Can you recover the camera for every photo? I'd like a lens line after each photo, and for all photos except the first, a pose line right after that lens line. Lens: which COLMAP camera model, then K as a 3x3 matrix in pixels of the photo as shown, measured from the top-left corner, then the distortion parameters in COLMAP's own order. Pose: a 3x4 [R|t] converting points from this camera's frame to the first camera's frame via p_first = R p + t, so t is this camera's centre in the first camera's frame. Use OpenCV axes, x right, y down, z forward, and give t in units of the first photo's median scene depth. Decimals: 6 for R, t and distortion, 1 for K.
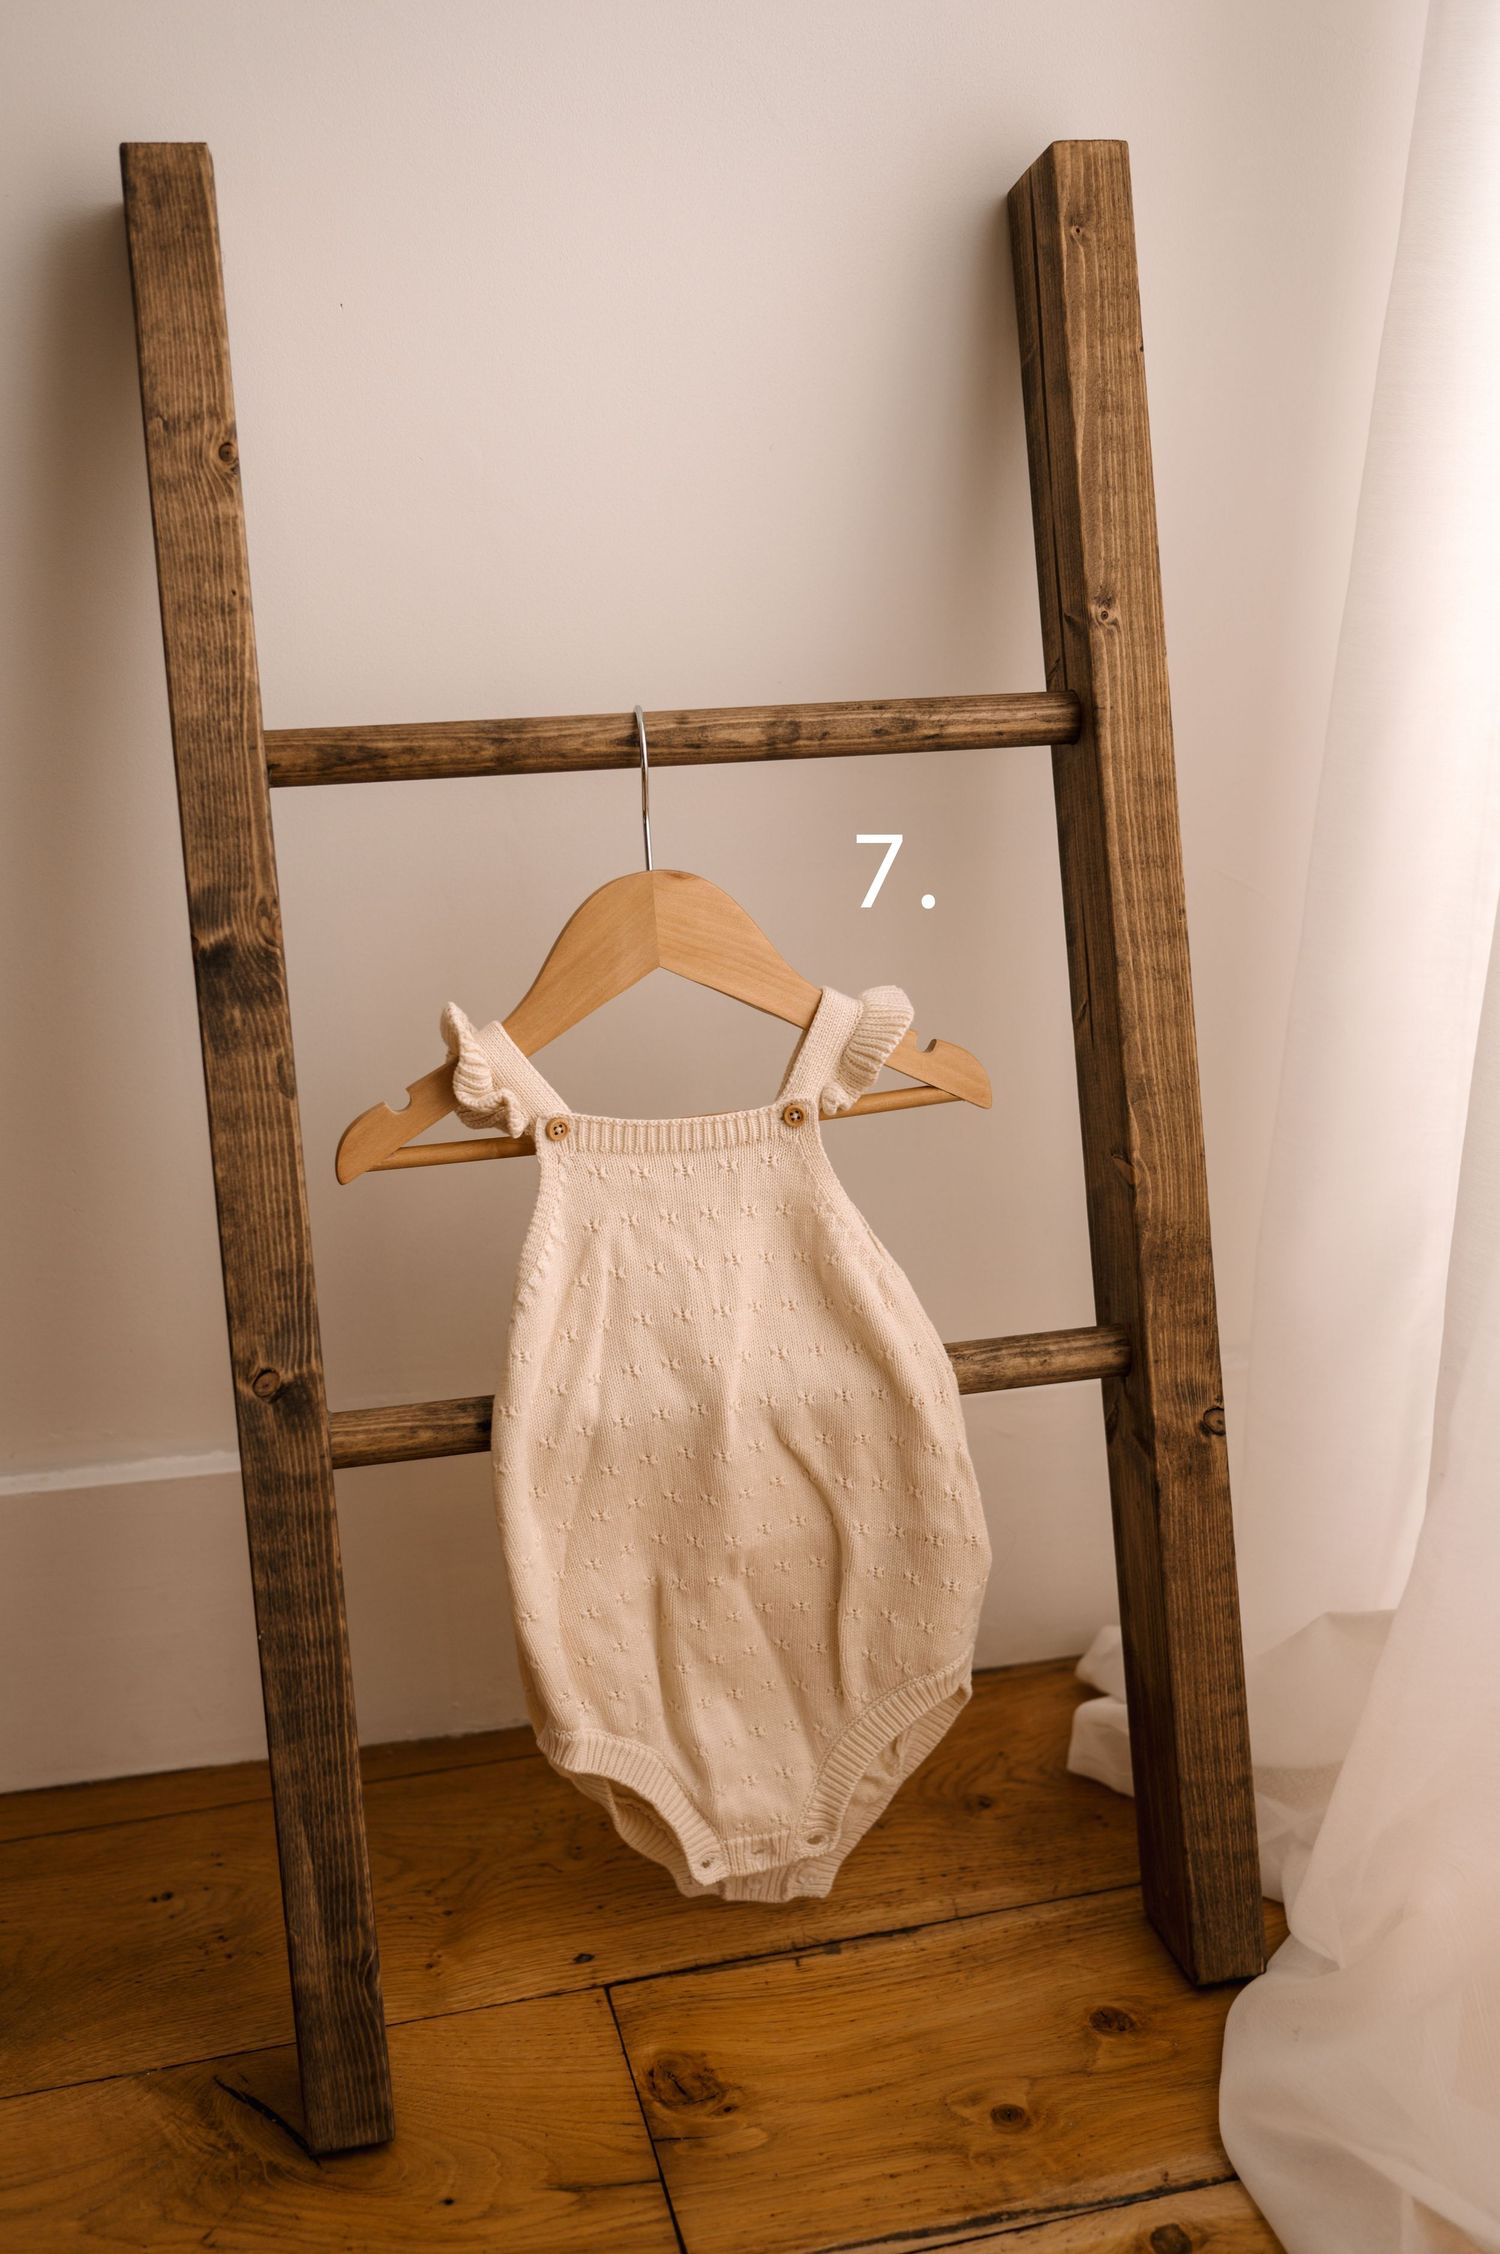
lens RADIAL K [[2461.8, 0, 756.3], [0, 2461.8, 1167.2], [0, 0, 1]] dist [-0.013119, 0.004533]
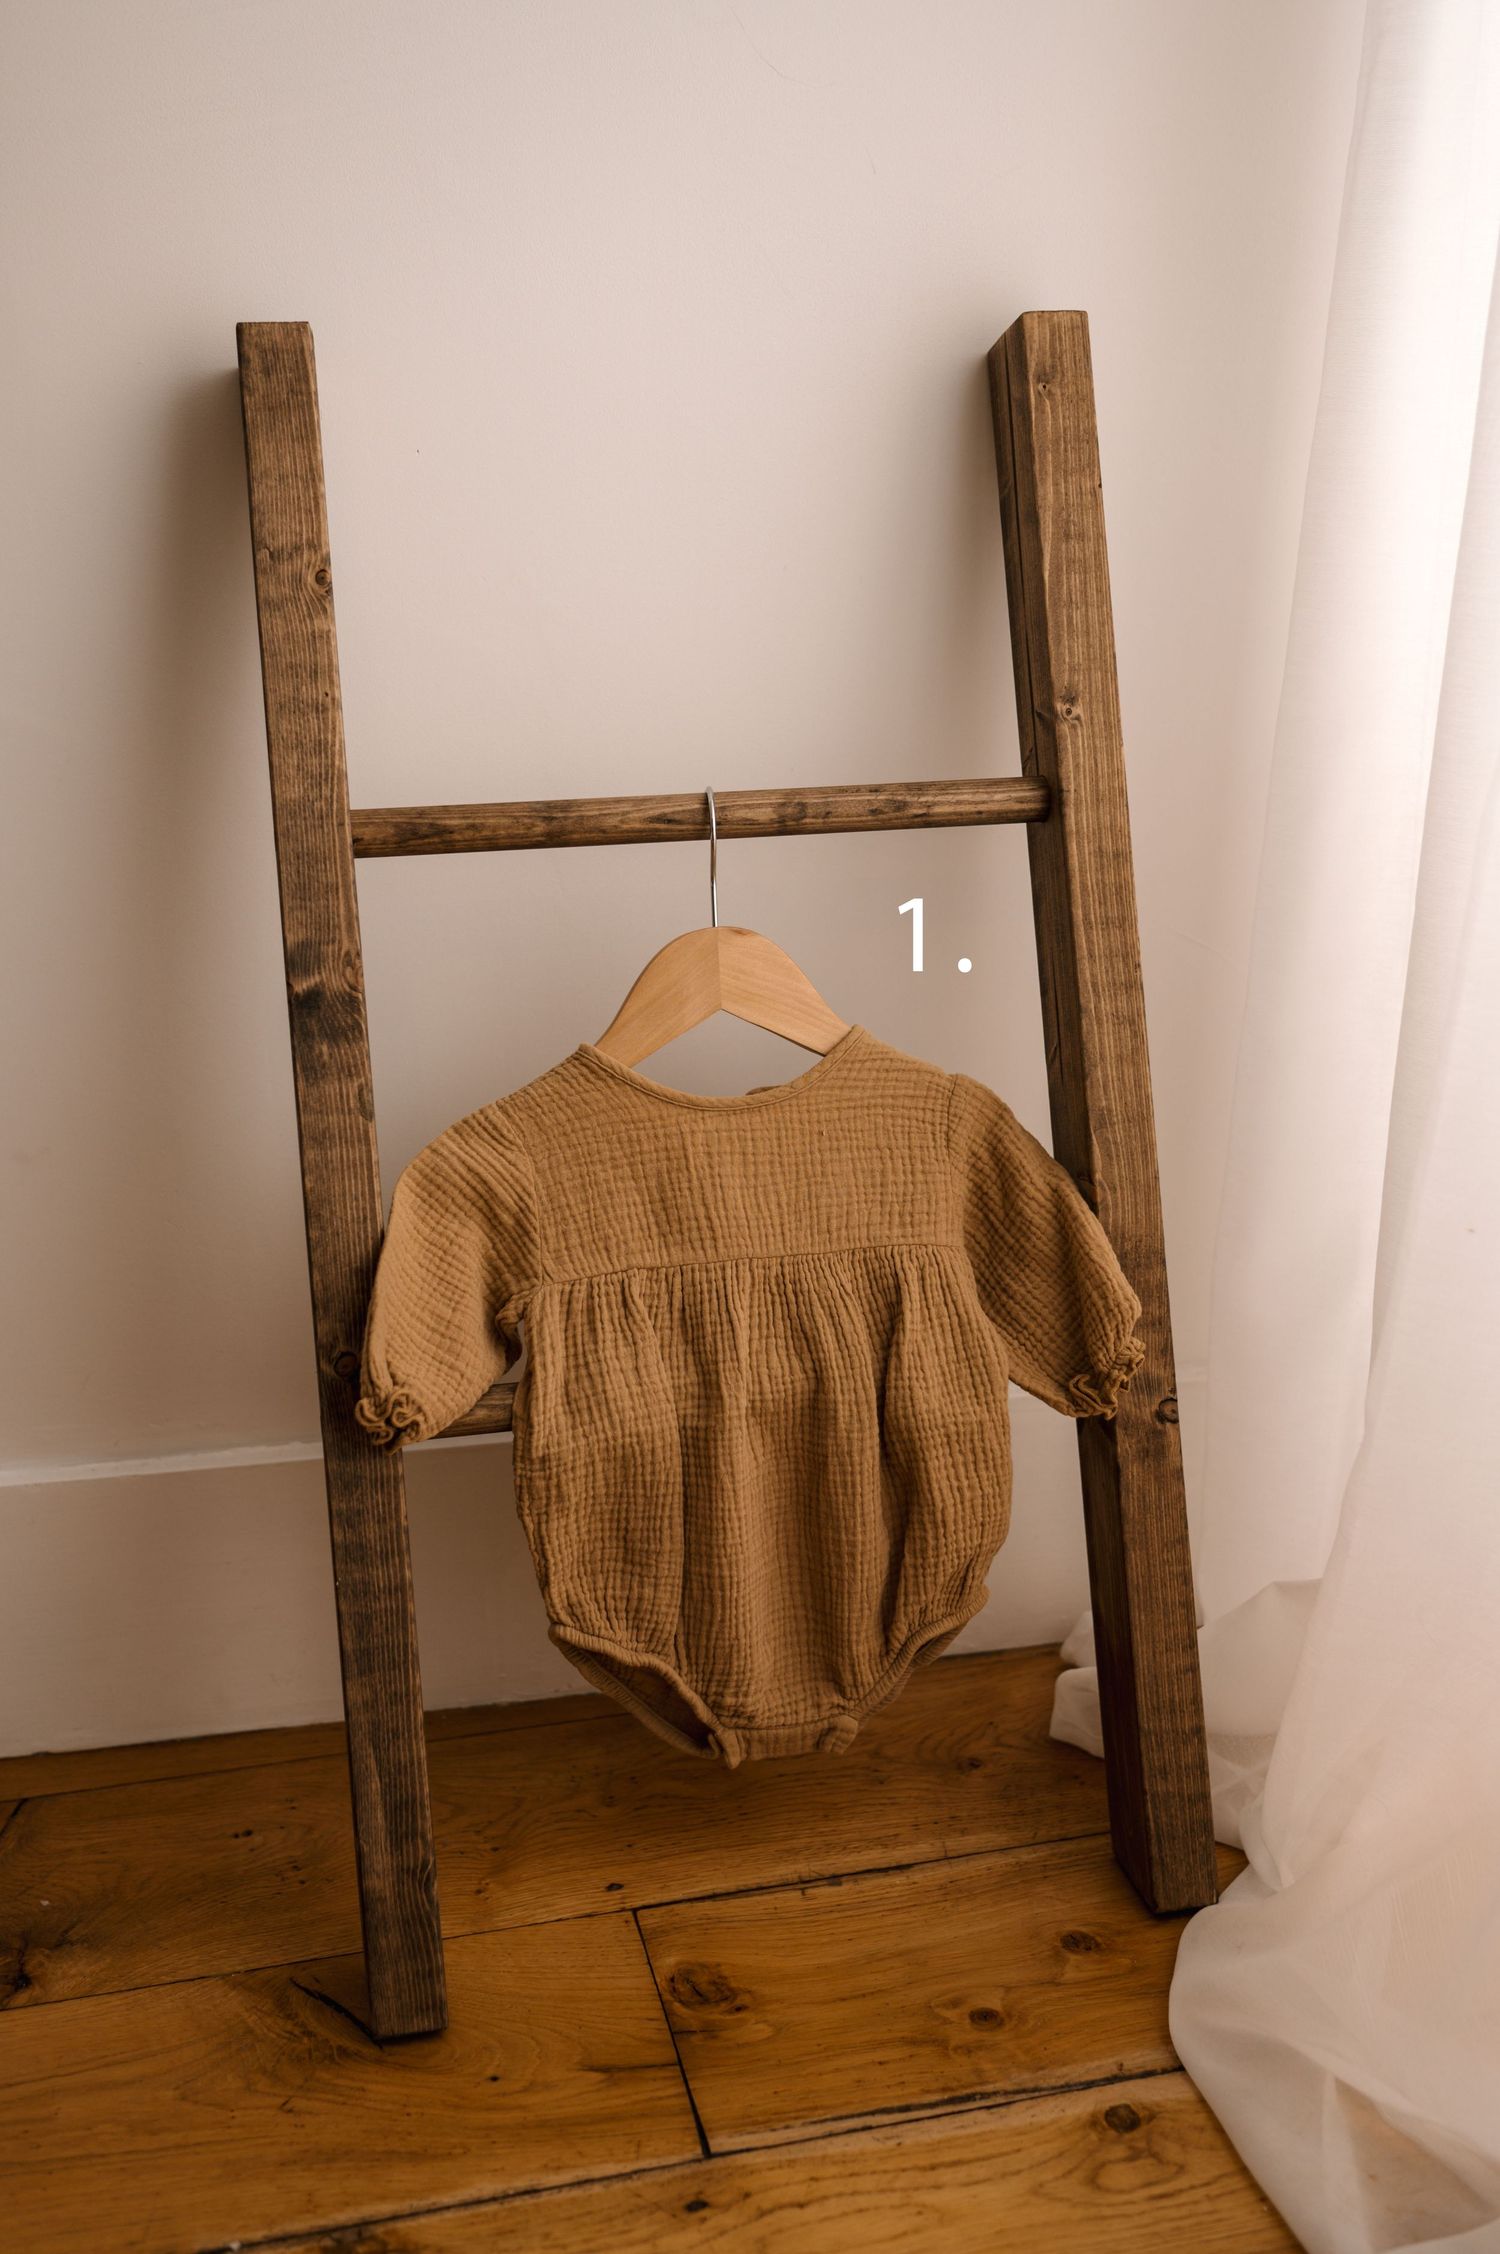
lens RADIAL K [[2462.8, 0, 737.6], [0, 2462.8, 1129.7], [0, 0, 1]] dist [-0.010983, 0.013851]
pose [[0.999647, 0.003273, -0.026376, 0.016543], [-0.004539, 0.998833, -0.048082, 0.030129], [0.026188, 0.048185, 0.998495, -0.159146]]
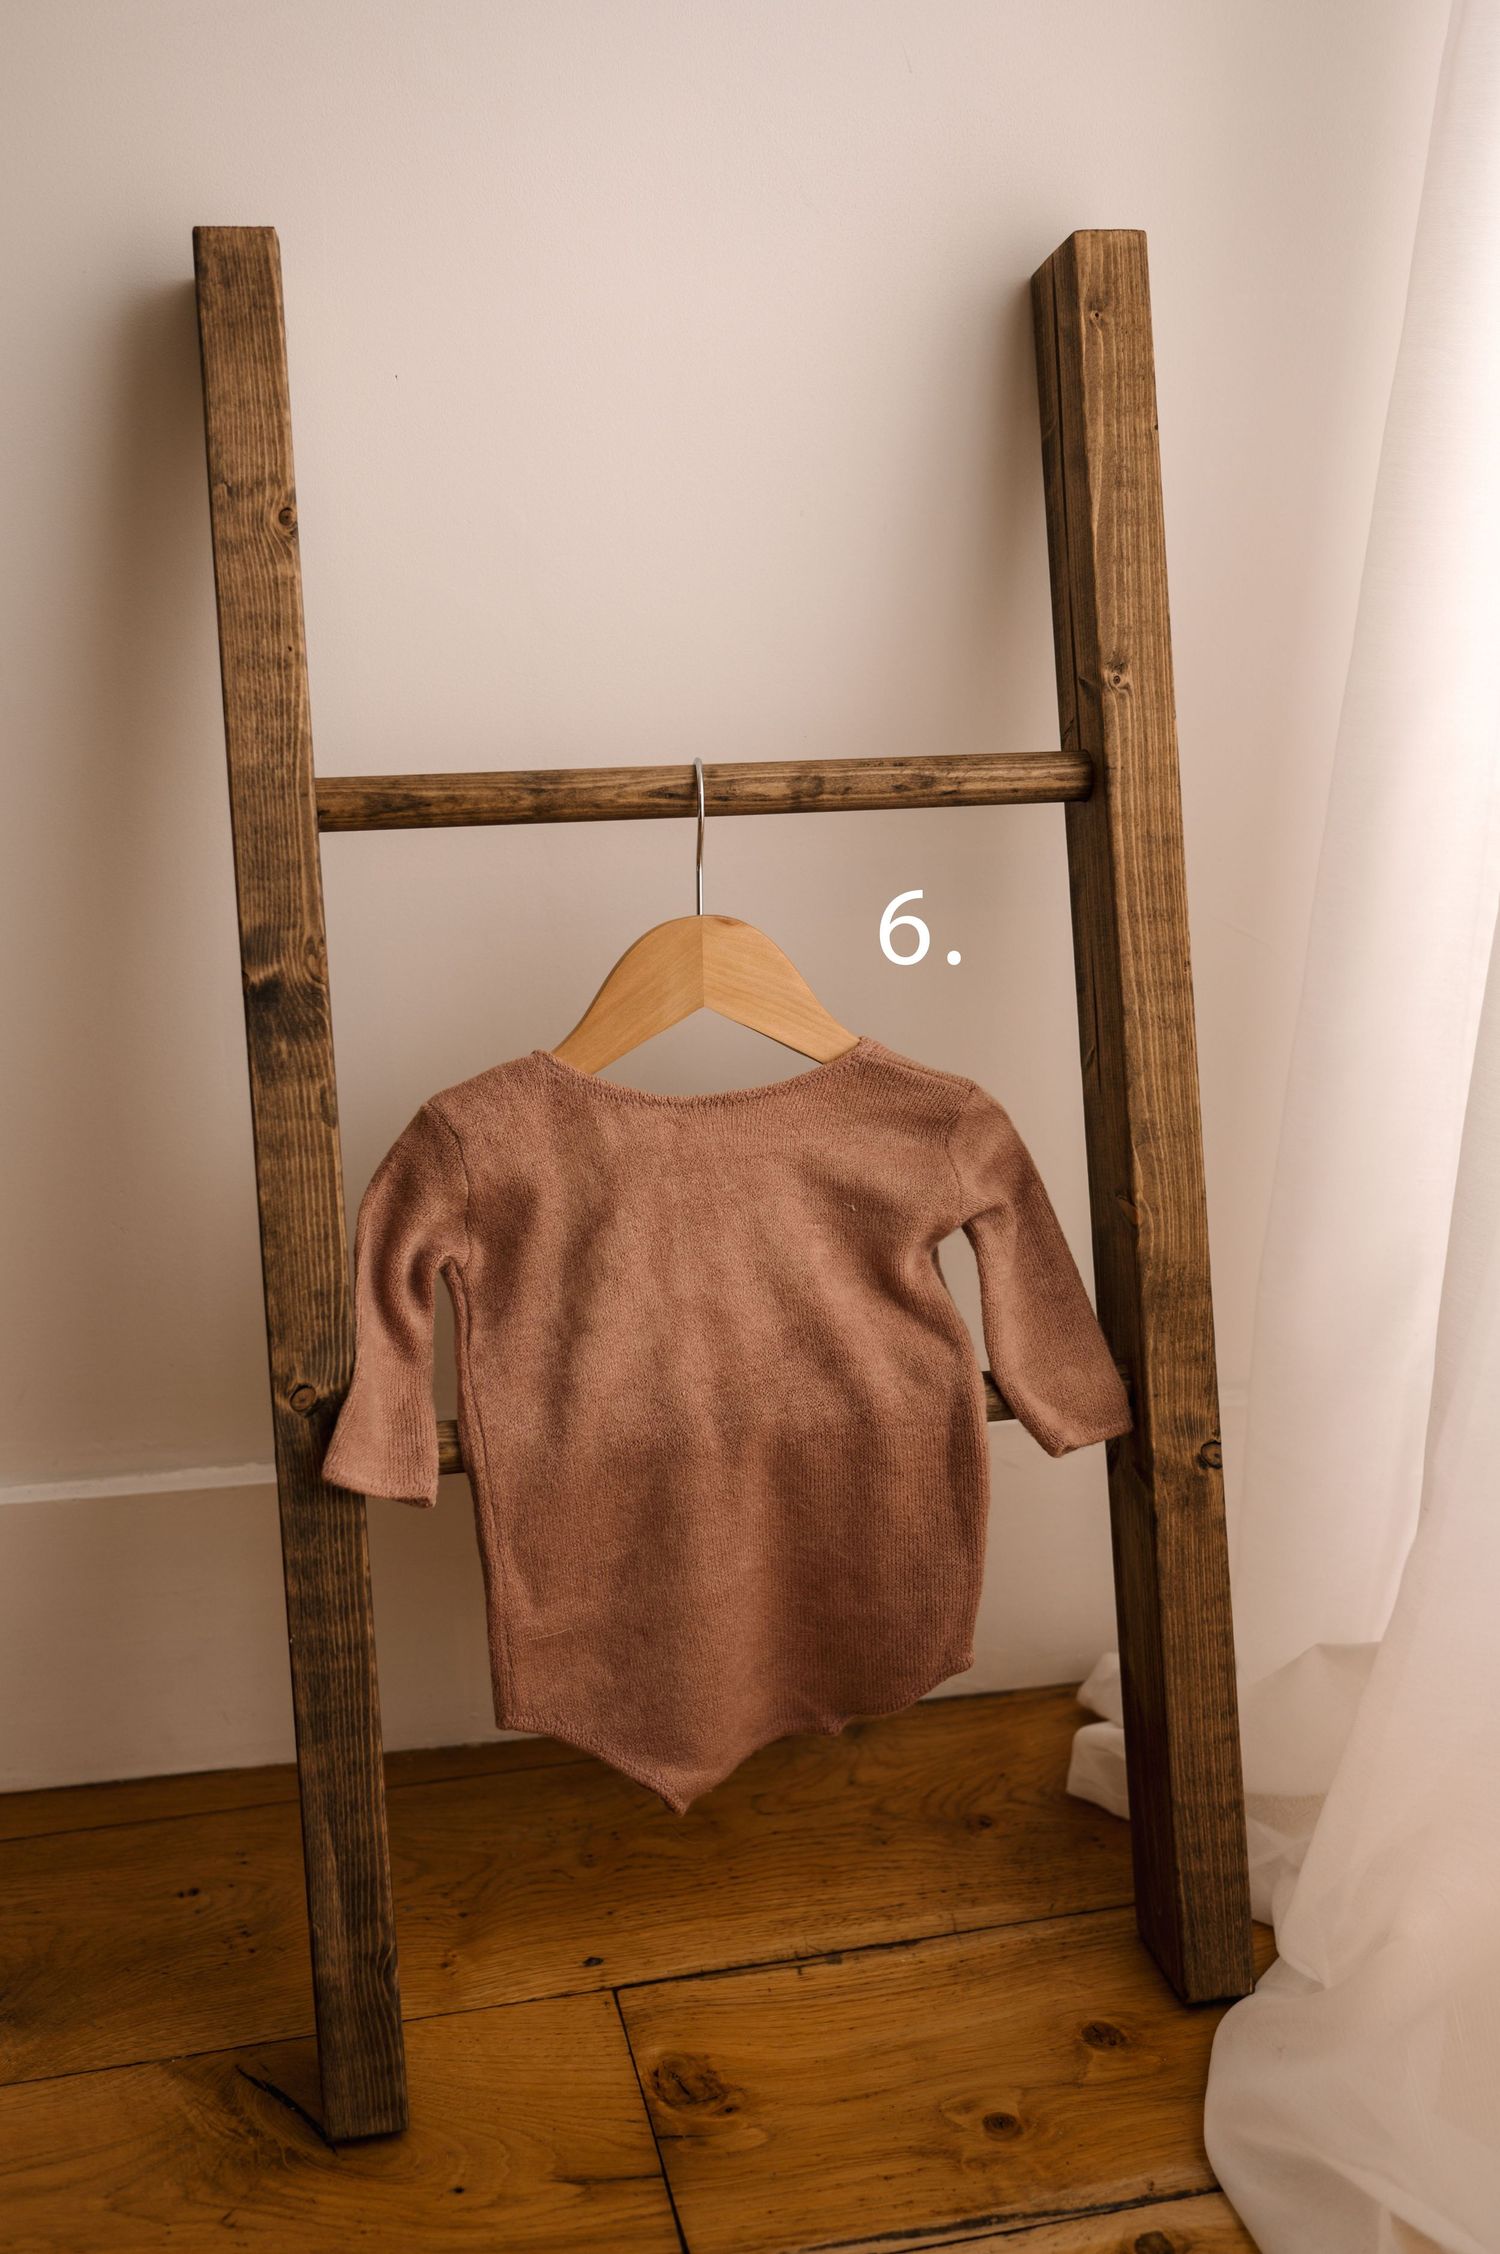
lens RADIAL K [[2459.9, 0, 724.0], [0, 2459.9, 1137.2], [0, 0, 1]] dist [-0.010335, 0.007876]
pose [[0.999556, 0.018837, -0.023102, 0.002454], [-0.019379, 0.999537, -0.023468, -0.002189], [0.022649, 0.023905, 0.999458, -0.044764]]
